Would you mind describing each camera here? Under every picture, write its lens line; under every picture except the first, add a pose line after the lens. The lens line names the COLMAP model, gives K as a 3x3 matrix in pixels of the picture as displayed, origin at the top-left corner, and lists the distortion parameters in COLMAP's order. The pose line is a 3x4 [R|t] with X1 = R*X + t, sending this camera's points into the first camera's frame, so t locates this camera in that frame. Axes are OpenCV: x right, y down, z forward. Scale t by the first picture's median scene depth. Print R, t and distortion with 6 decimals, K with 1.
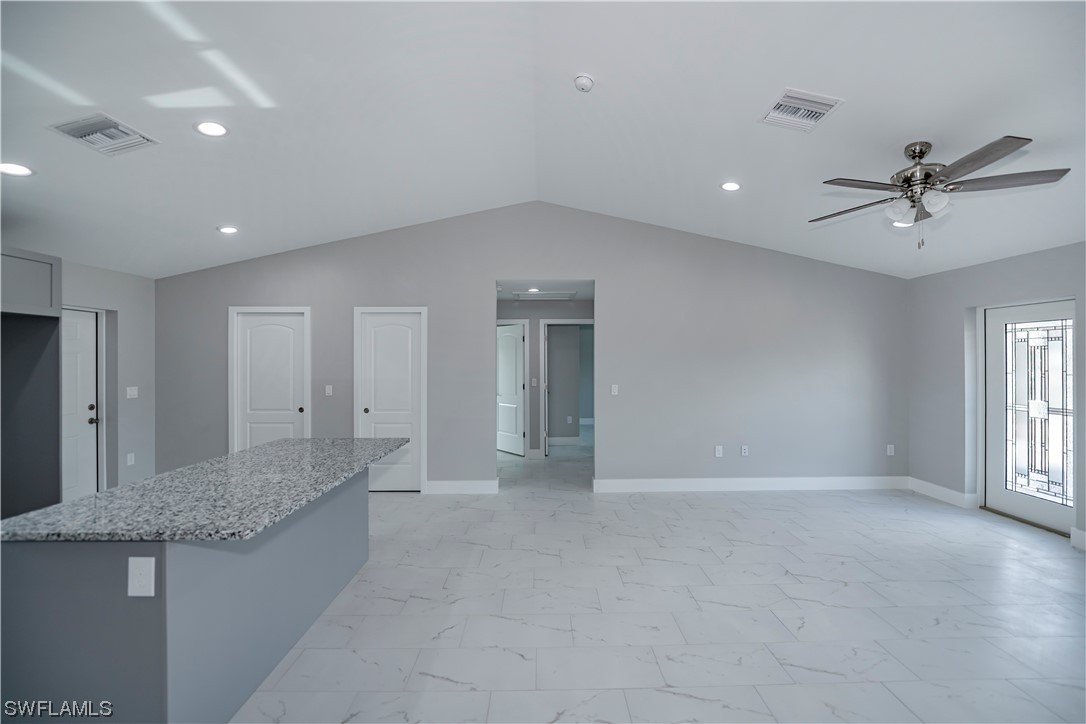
lens RADIAL K [[440.9, 0, 549.8], [0, 440.9, 348.4], [0, 0, 1]] dist [-0.014618, 0.001680]
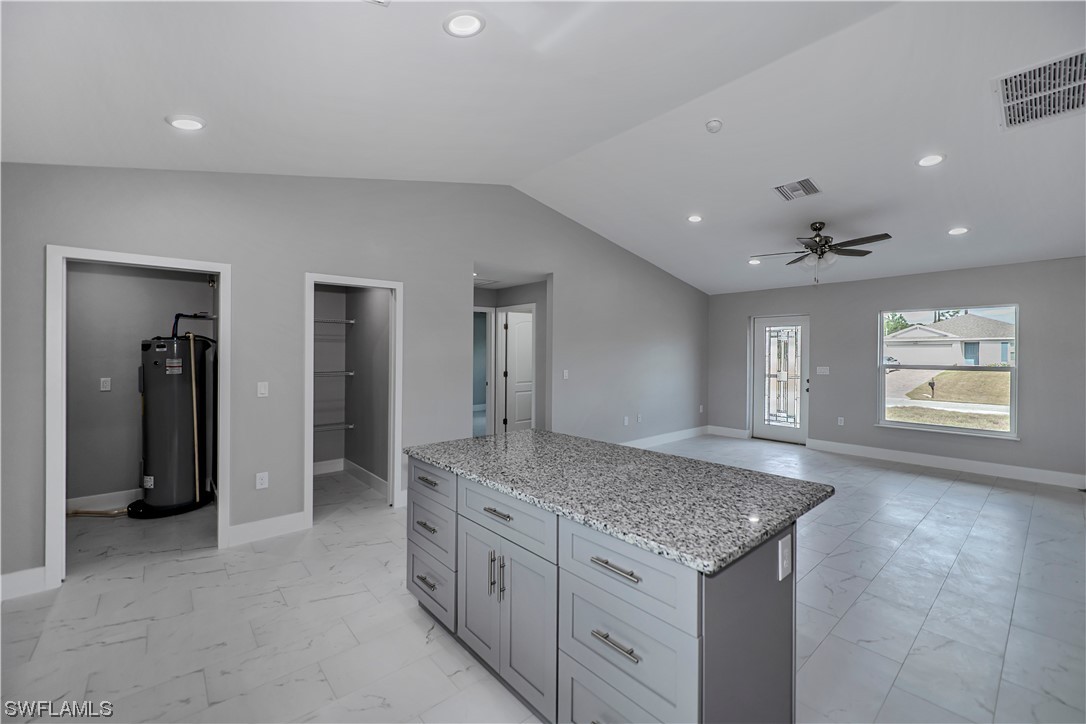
lens RADIAL K [[446.1, 0, 542.3], [0, 446.1, 345.9], [0, 0, 1]] dist [-0.004751, 0.001027]
pose [[0.772322, 0.006916, 0.635193, -0.763737], [-0.016177, 0.999831, 0.008784, 0.016257], [-0.635025, -0.017060, 0.772303, 0.217333]]
